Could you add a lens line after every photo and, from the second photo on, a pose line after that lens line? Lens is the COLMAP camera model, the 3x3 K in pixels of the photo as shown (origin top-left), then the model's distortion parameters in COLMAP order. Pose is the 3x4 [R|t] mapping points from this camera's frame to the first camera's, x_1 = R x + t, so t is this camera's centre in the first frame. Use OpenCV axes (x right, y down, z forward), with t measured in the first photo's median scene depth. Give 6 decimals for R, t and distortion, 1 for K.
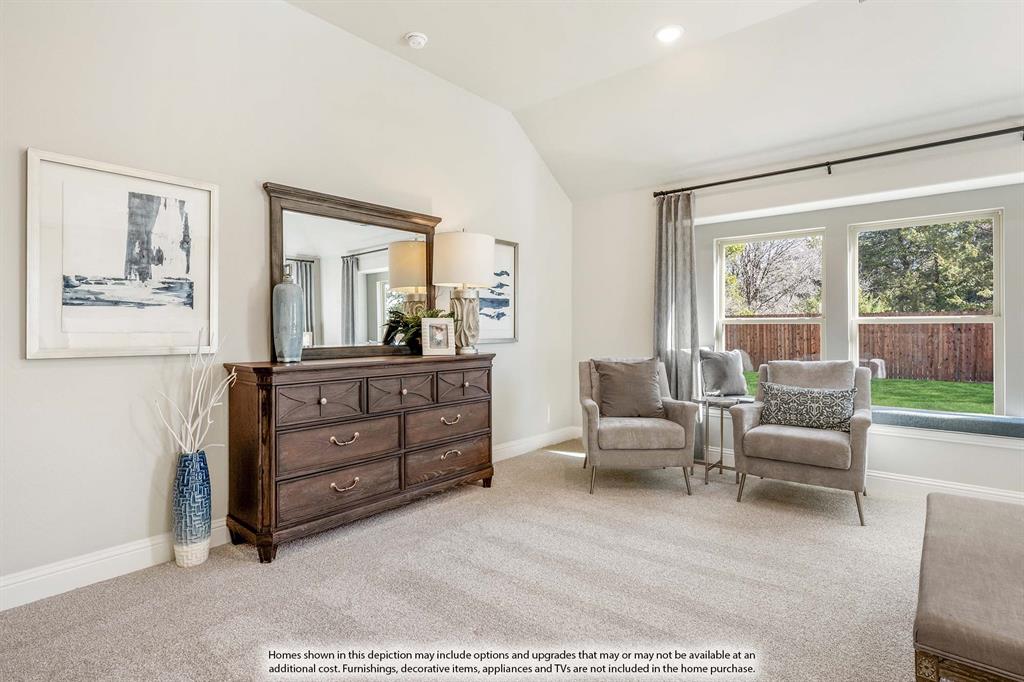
lens RADIAL K [[529.9, 0, 495.1], [0, 529.9, 326.8], [0, 0, 1]] dist [0.006681, -0.006595]
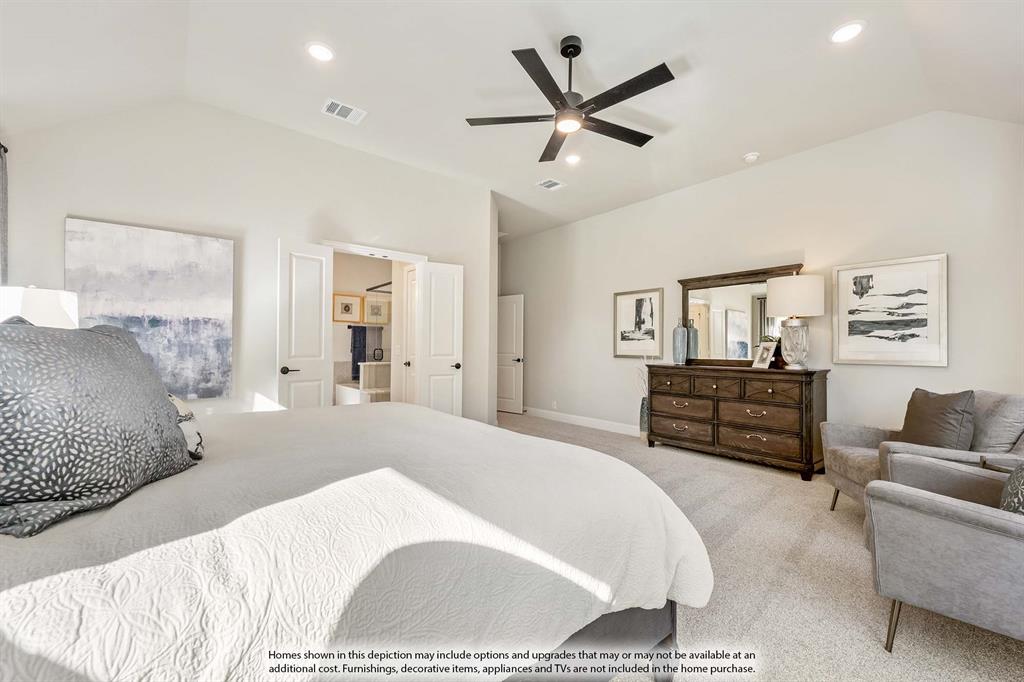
lens RADIAL K [[421.3, 0, 510.7], [0, 421.3, 343.4], [0, 0, 1]] dist [-0.001758, -0.000031]
pose [[-0.199782, -0.010359, -0.979786, 1.326783], [-0.003991, 0.999944, -0.009758, 0.000768], [0.979832, 0.001961, -0.199812, 0.660067]]
